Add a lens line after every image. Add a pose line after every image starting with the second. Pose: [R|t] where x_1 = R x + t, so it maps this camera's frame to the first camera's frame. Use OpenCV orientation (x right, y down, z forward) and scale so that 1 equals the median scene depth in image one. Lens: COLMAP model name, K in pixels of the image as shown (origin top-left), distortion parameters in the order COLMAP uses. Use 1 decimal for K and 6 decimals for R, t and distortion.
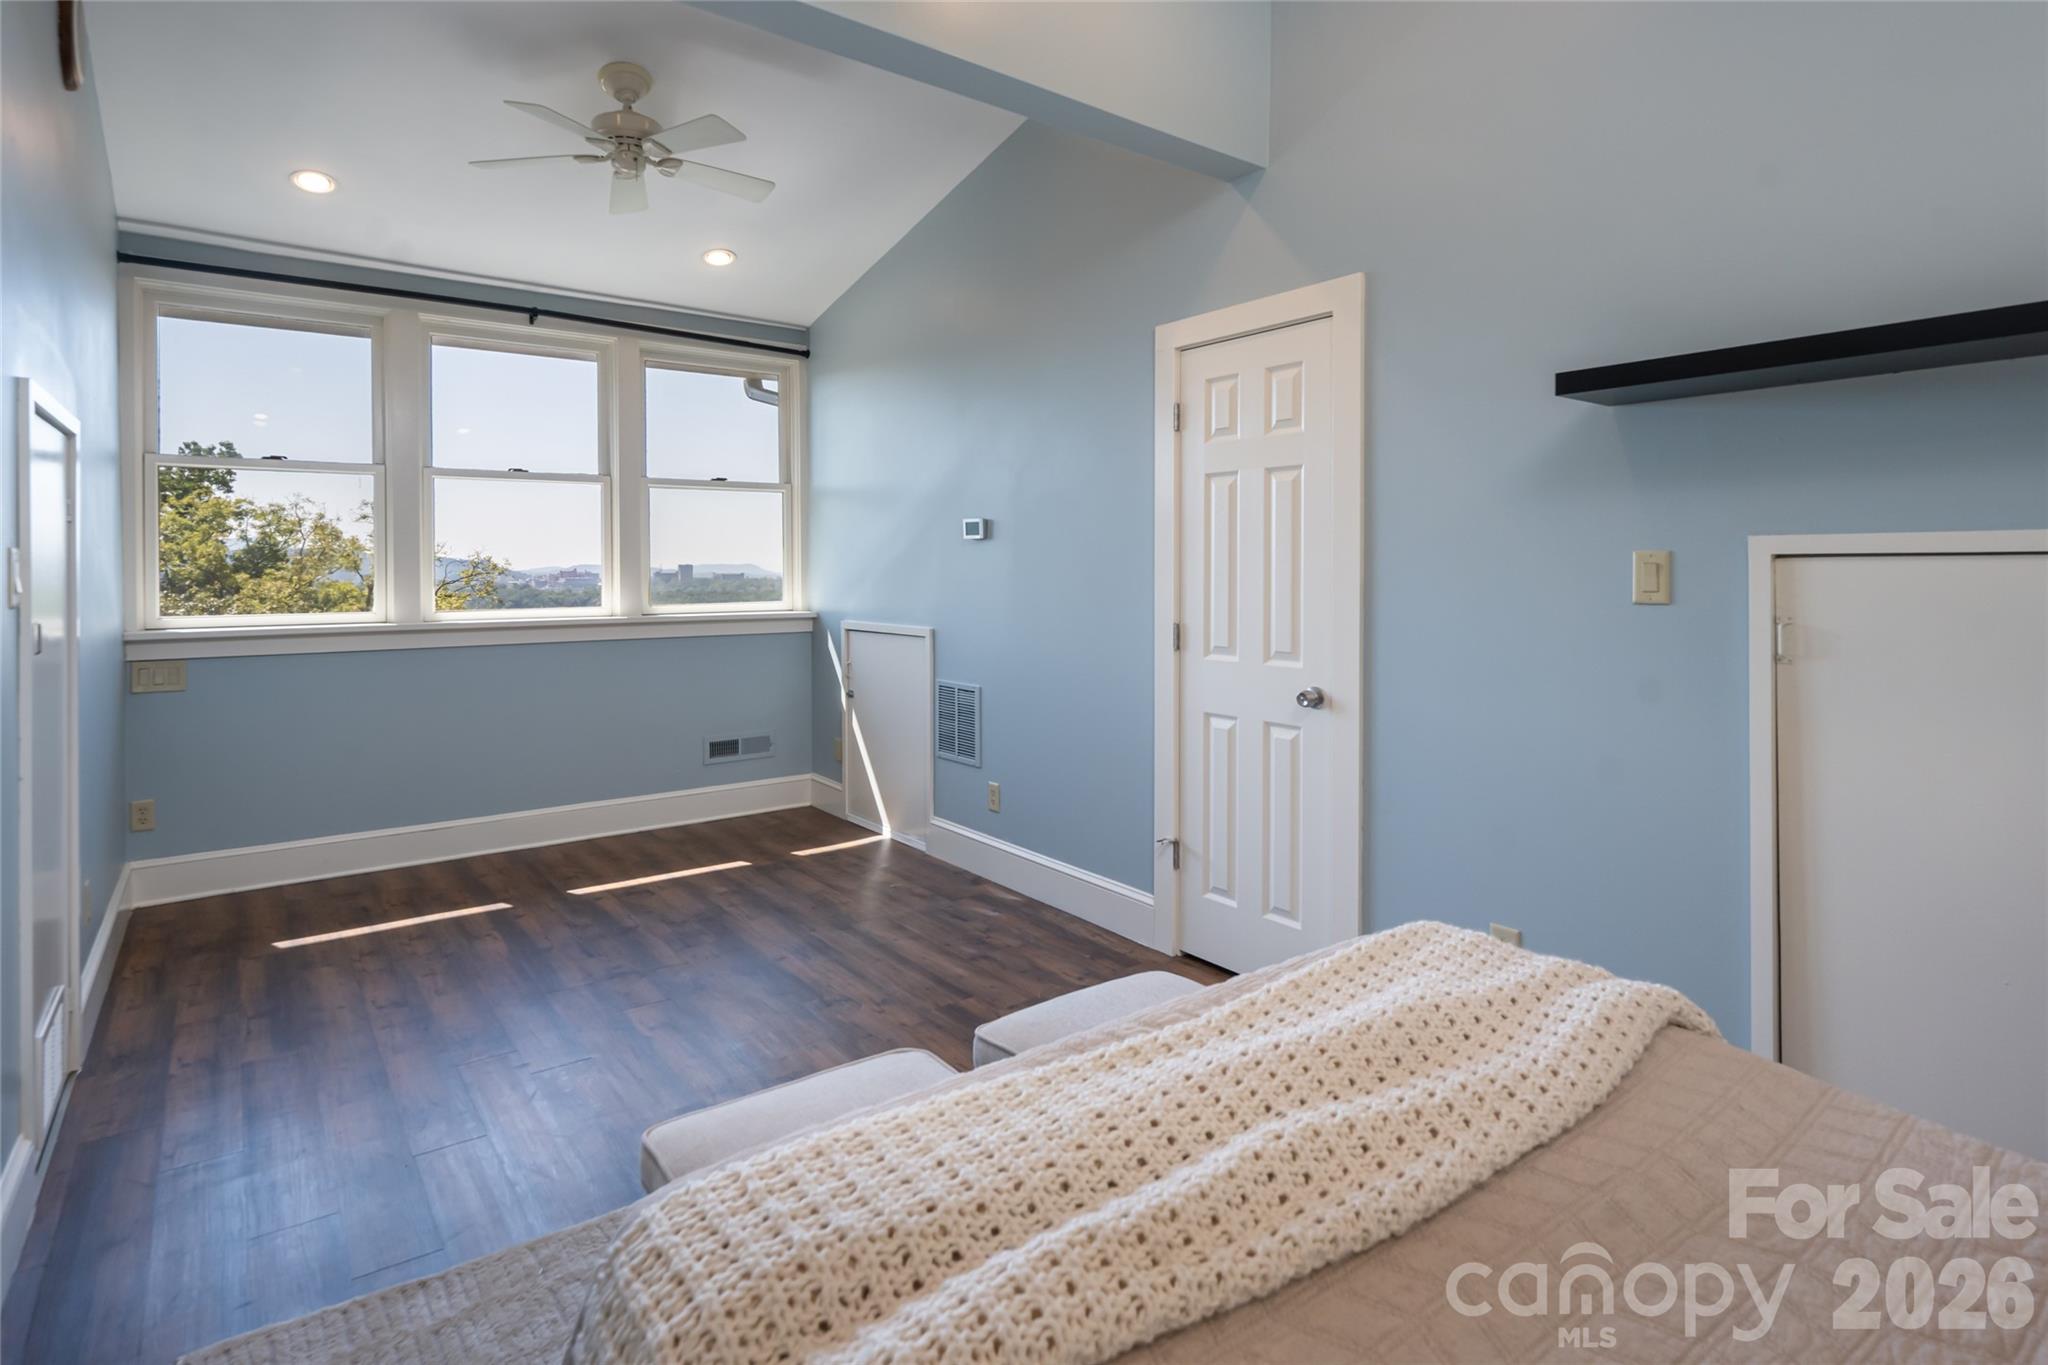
lens RADIAL K [[1041.6, 0, 1023.5], [0, 1041.6, 572.2], [0, 0, 1]] dist [0.000518, -0.000001]
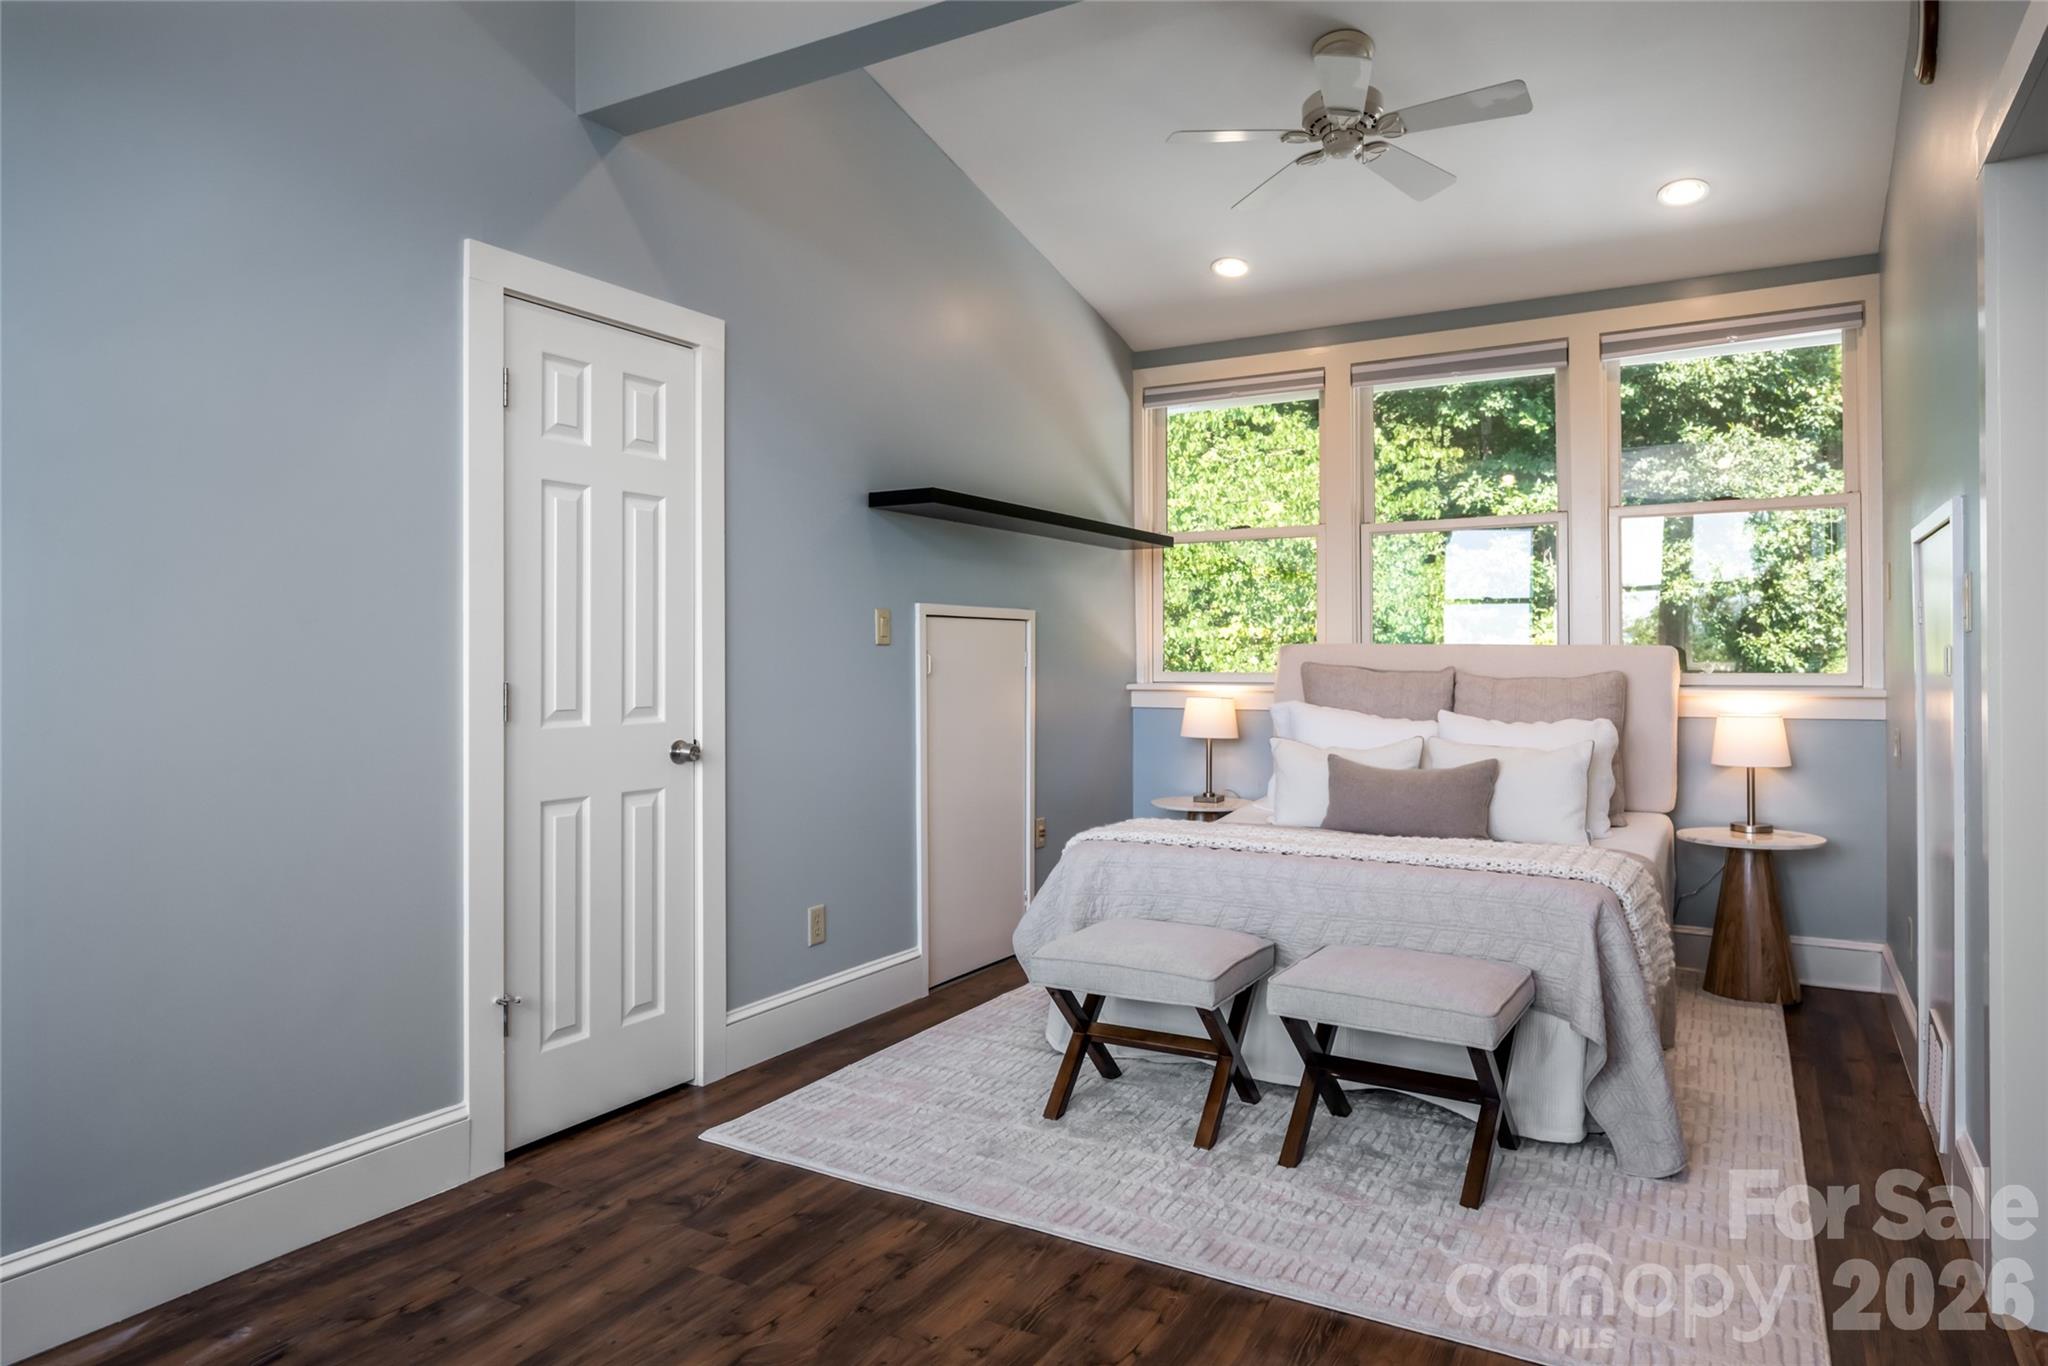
lens RADIAL K [[1253.3, 0, 1024.5], [0, 1253.3, 655.8], [0, 0, 1]] dist [-0.001355, -0.000397]
pose [[-0.382477, 0.001605, 0.923963, -0.781889], [0.003616, 0.999993, -0.000240, 0.032628], [-0.923958, 0.003249, -0.382481, 1.031474]]
